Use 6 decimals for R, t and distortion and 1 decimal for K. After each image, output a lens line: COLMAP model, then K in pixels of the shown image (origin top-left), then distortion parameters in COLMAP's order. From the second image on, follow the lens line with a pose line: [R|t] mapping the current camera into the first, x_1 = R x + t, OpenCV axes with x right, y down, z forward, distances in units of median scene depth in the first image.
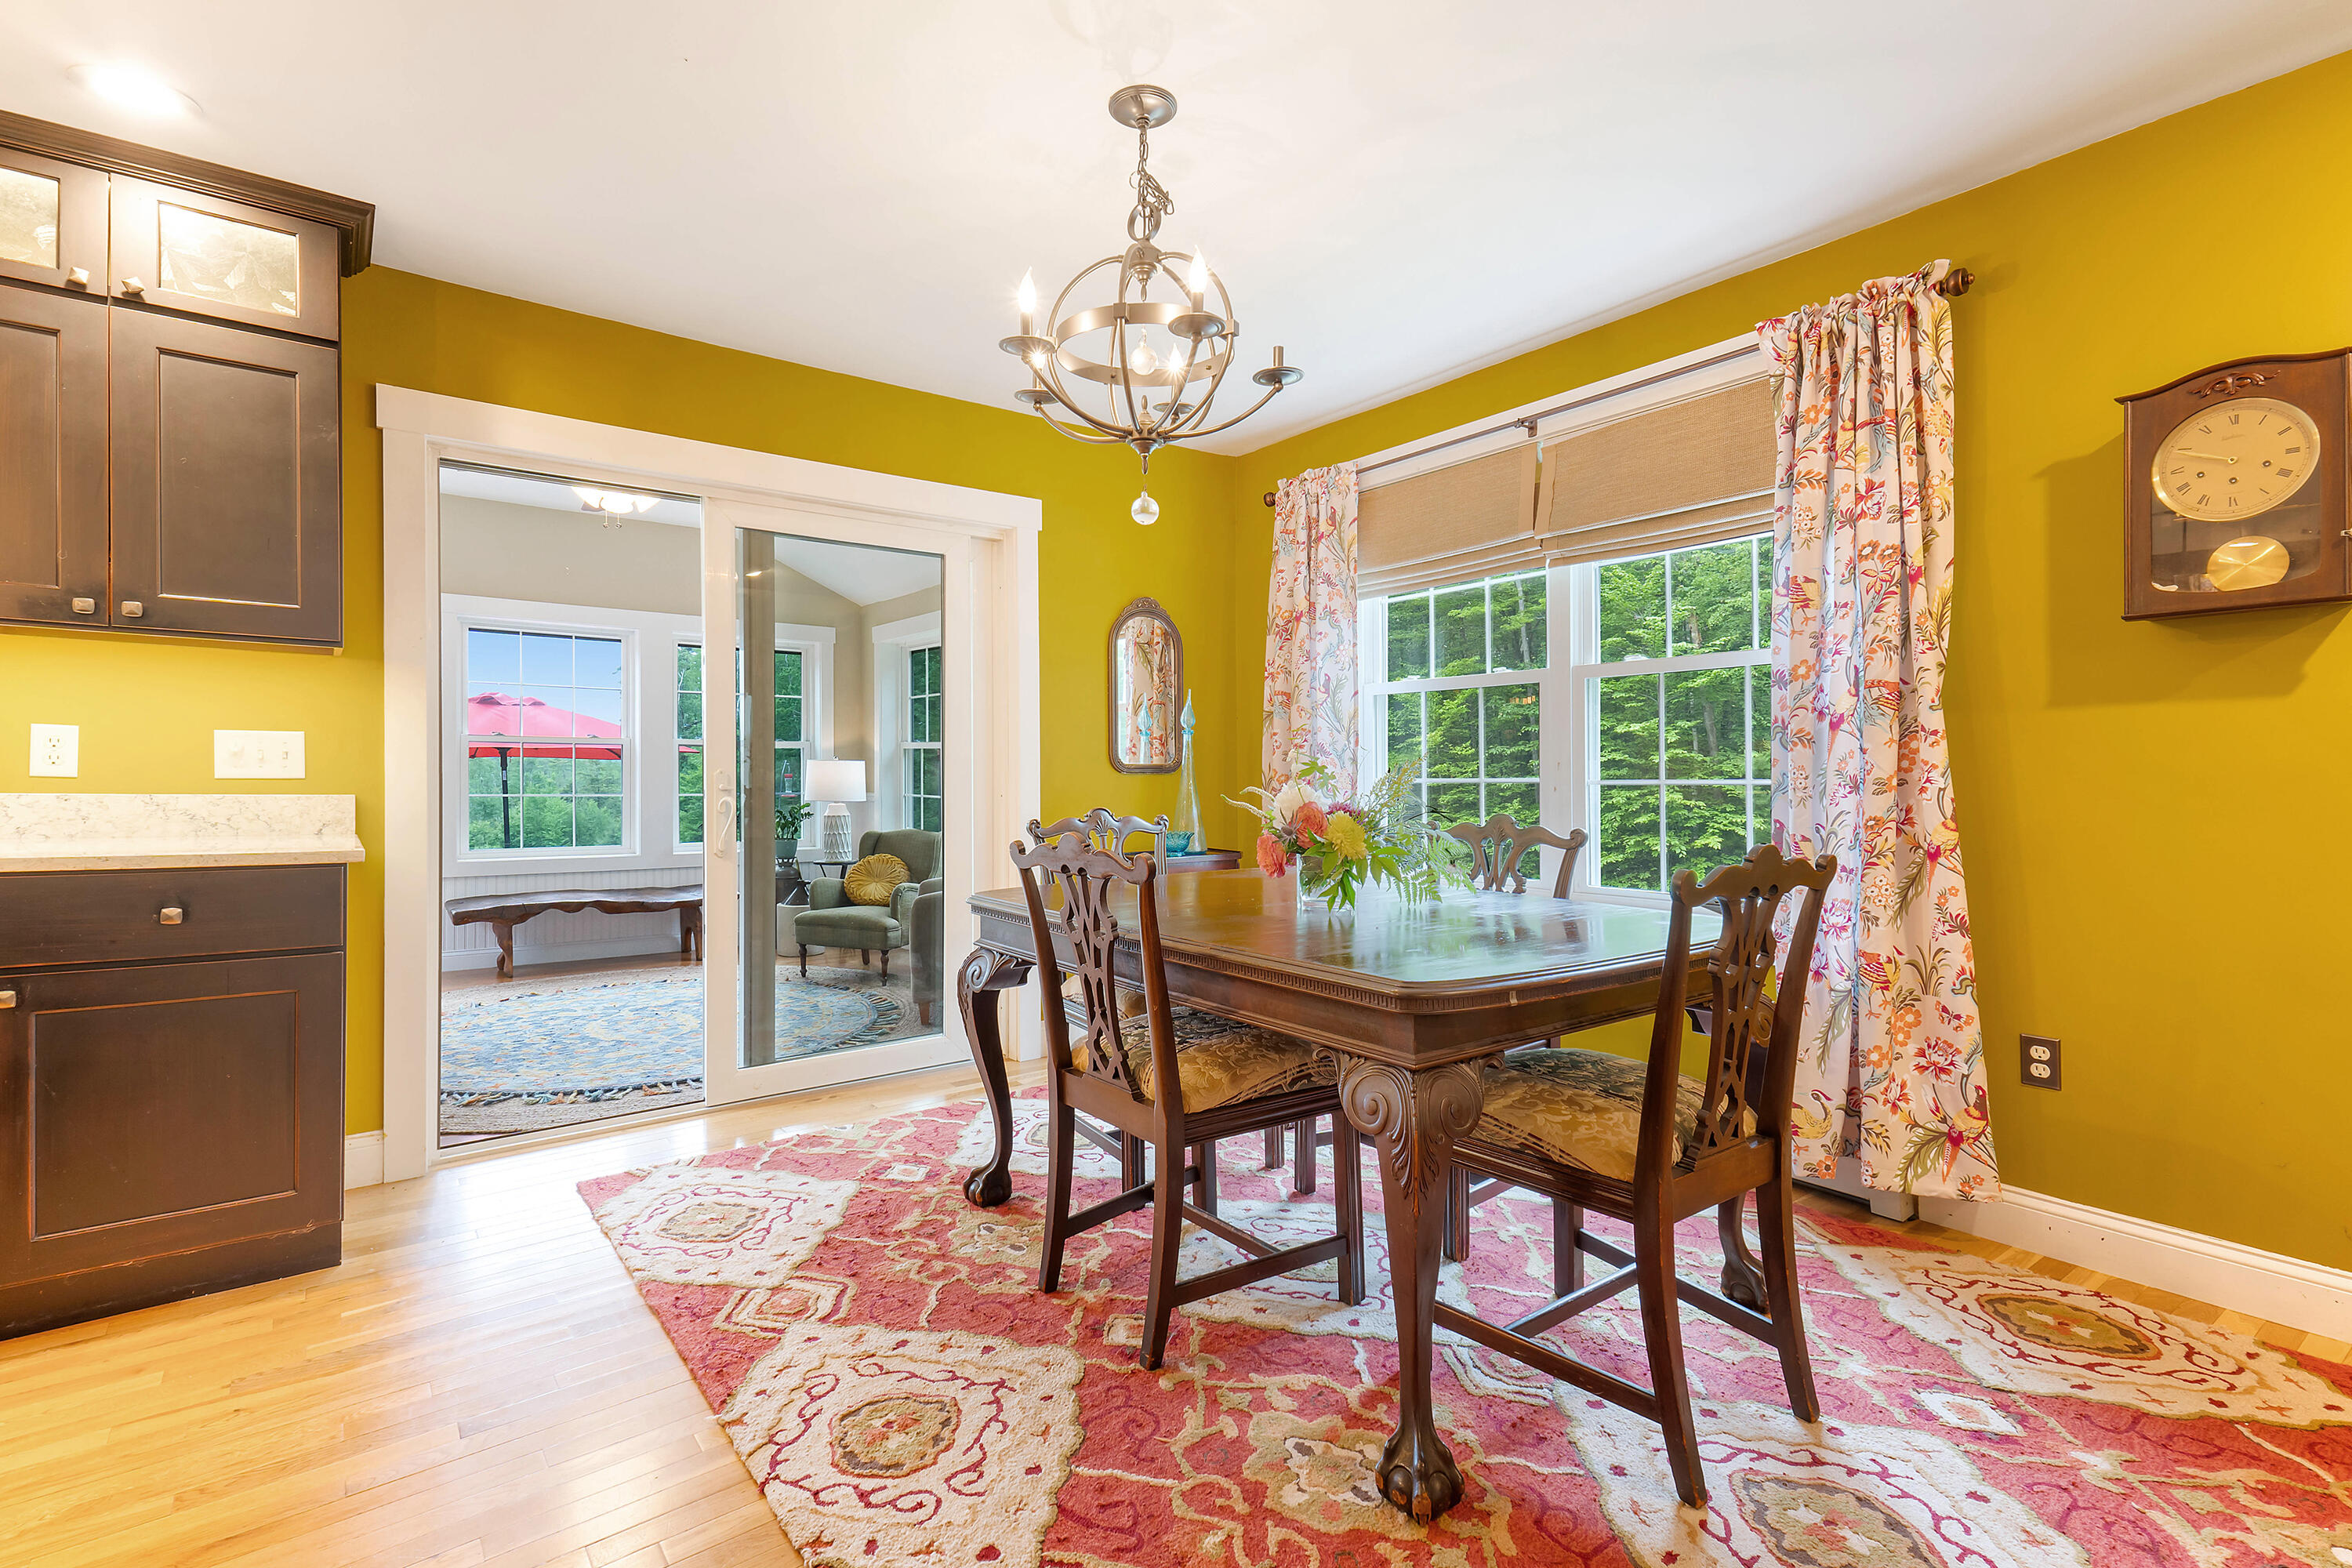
lens RADIAL K [[1162.5, 0, 1176.0], [0, 1162.5, 784.0], [0, 0, 1]] dist [0.046245, -0.000217]
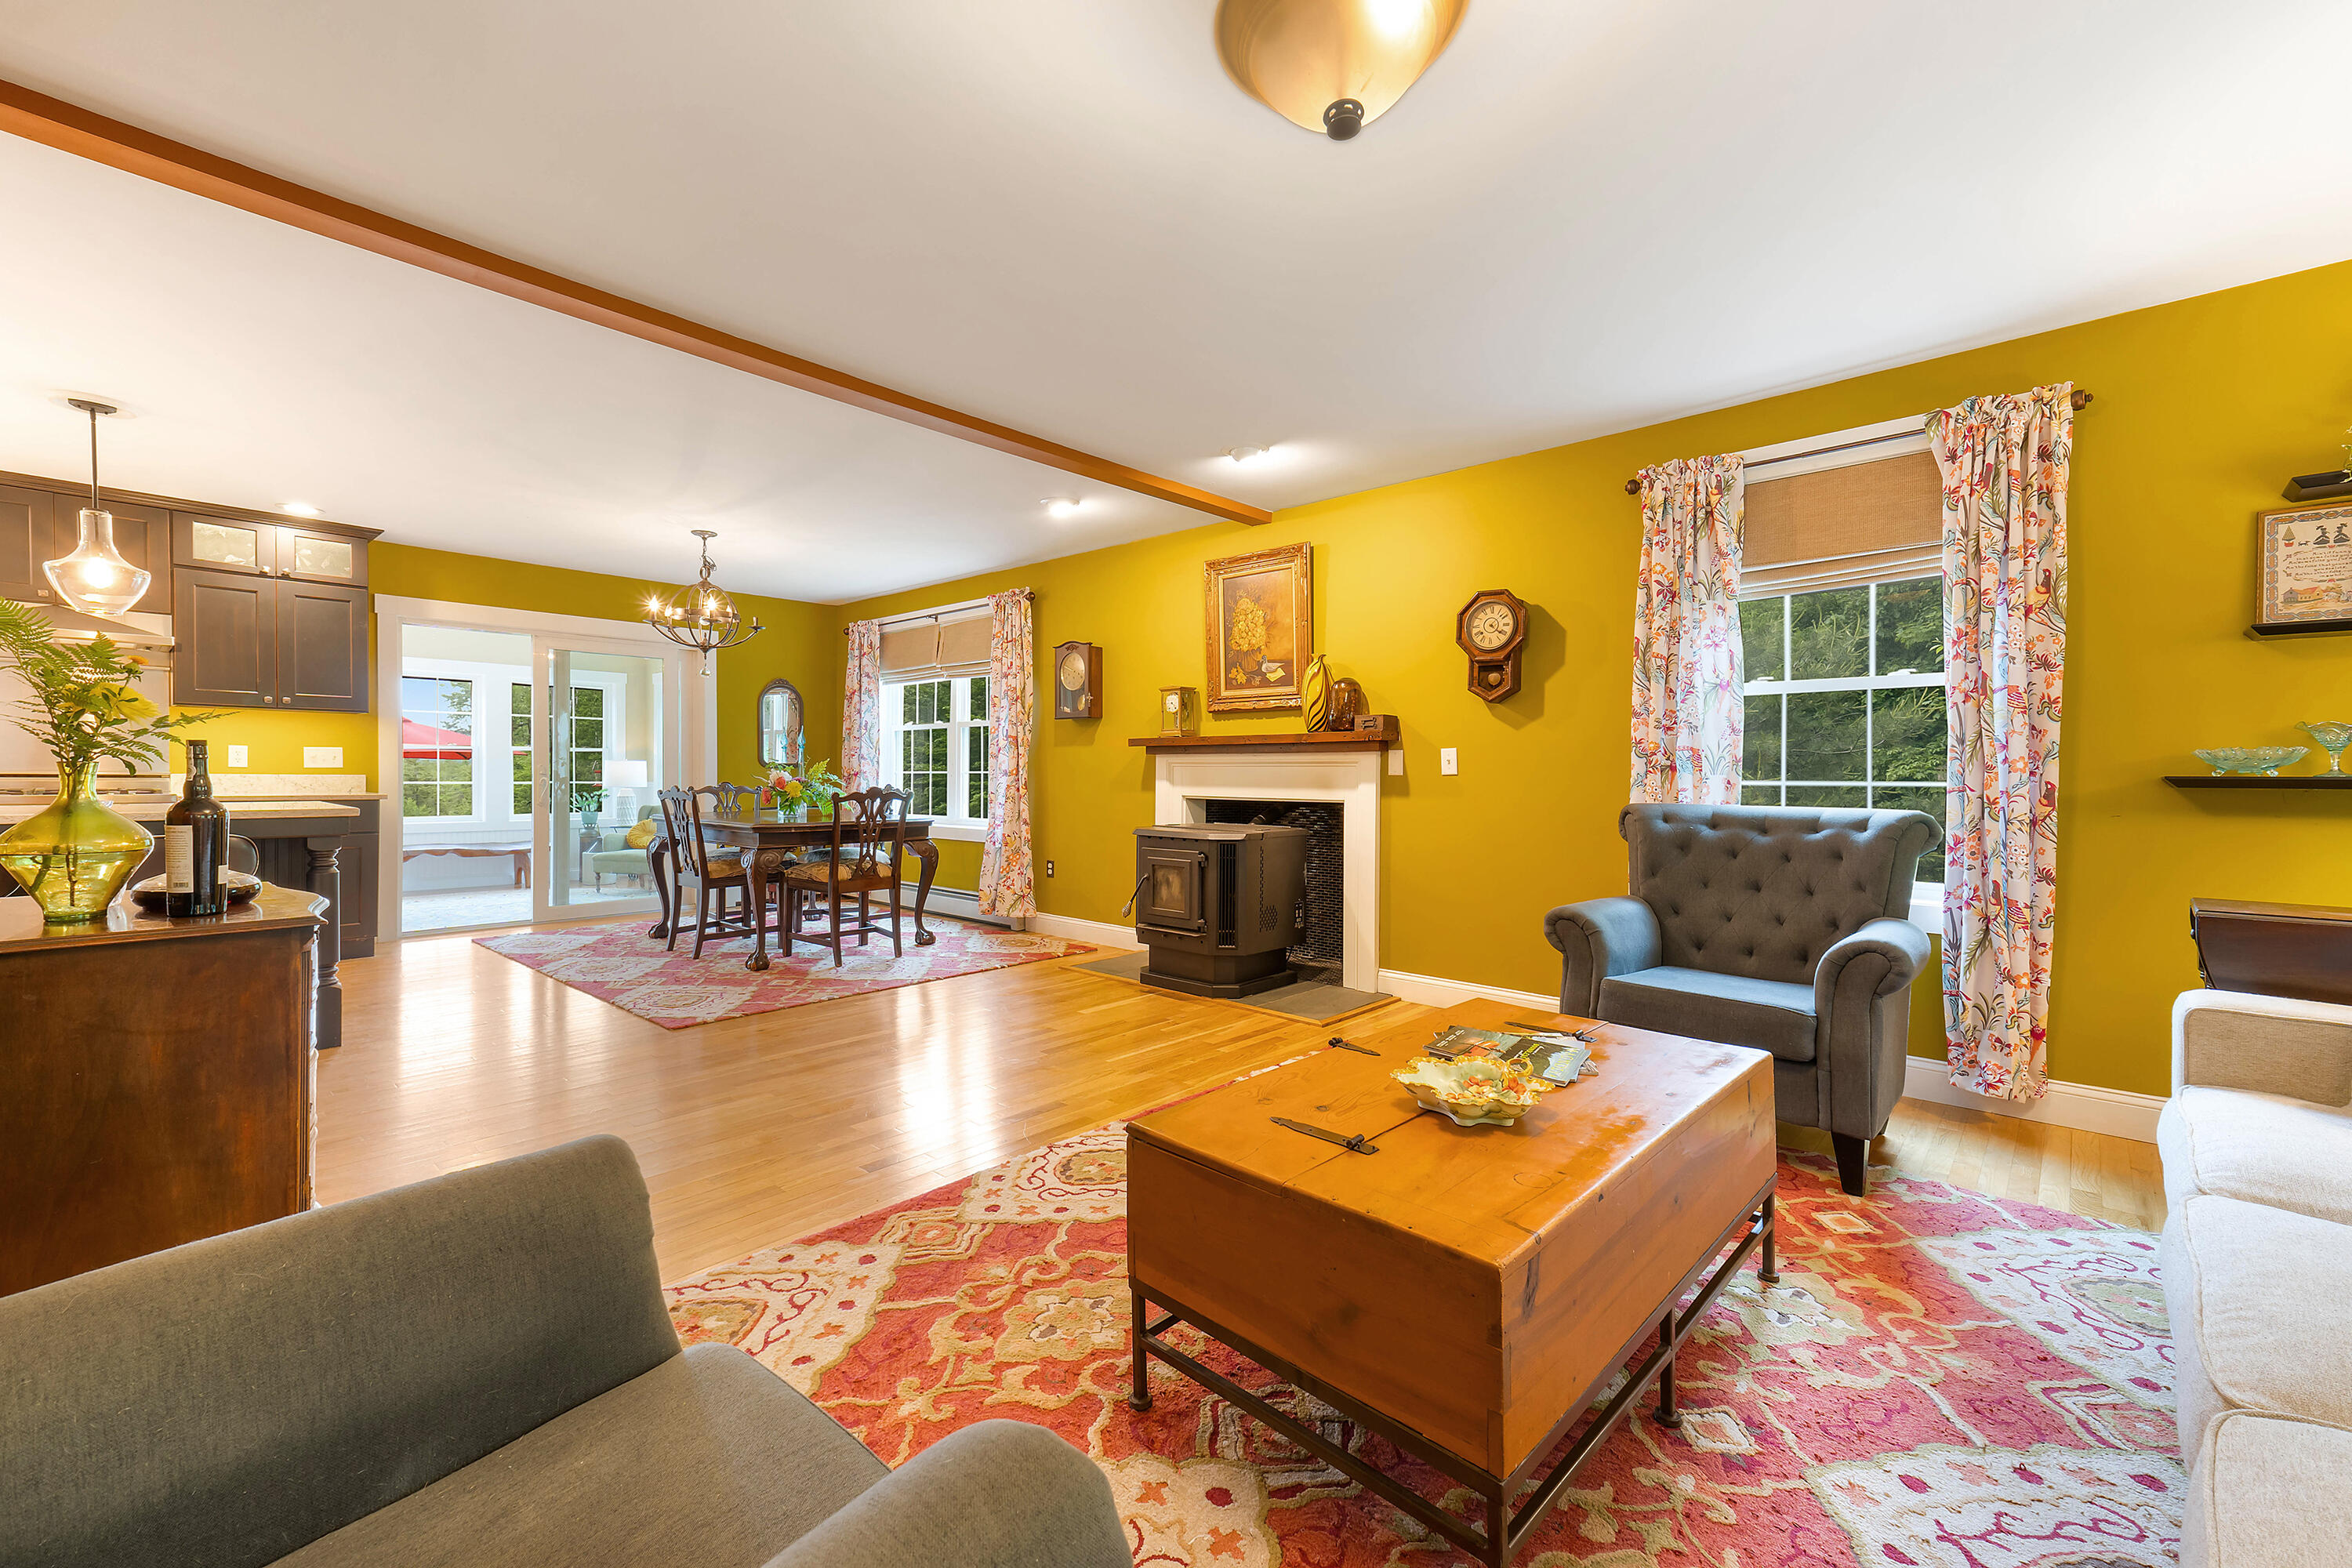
lens RADIAL K [[969.9, 0, 1177.6], [0, 969.9, 795.0], [0, 0, 1]] dist [0.000168, 0.000017]
pose [[0.978486, 0.000160, 0.206314, 0.413971], [-0.003107, 0.999898, 0.013957, 0.014684], [-0.206291, -0.014298, 0.978386, -1.050788]]
